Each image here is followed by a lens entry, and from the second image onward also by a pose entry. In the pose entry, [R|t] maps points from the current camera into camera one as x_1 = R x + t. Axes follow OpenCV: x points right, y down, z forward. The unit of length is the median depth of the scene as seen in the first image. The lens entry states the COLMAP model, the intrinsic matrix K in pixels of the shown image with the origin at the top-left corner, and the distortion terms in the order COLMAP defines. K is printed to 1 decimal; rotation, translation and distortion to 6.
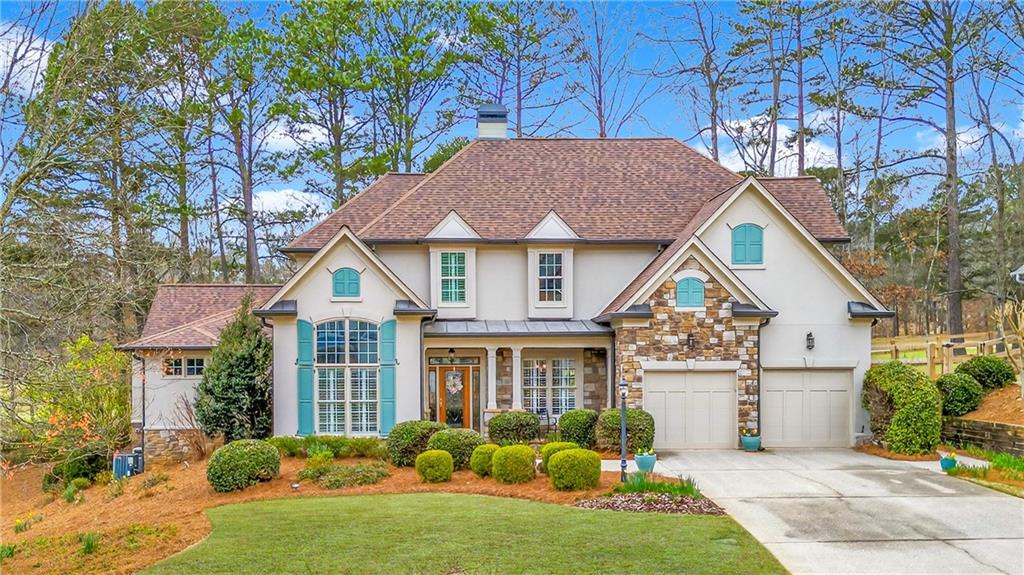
lens RADIAL K [[770.7, 0, 510.7], [0, 770.7, 289.4], [0, 0, 1]] dist [0.056851, -0.007128]
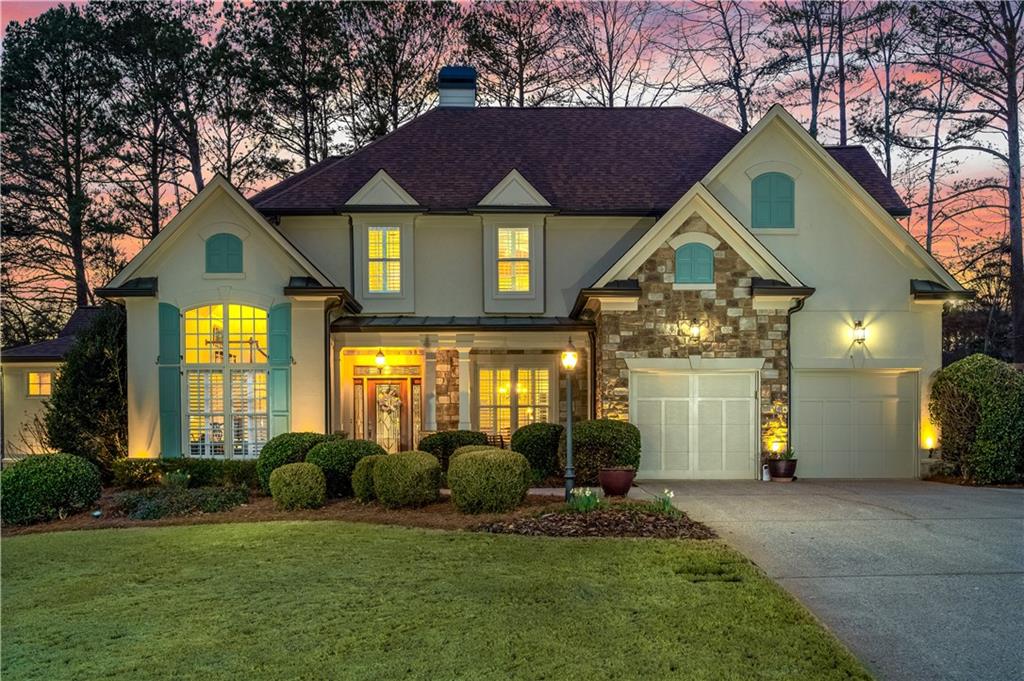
lens RADIAL K [[858.3, 0, 514.0], [0, 858.3, 340.5], [0, 0, 1]] dist [0.053345, 0.022336]
pose [[0.999973, -0.004164, -0.006075, 0.066283], [0.004146, 0.999987, -0.002969, 0.077289], [0.006087, 0.002944, 0.999977, 0.185130]]
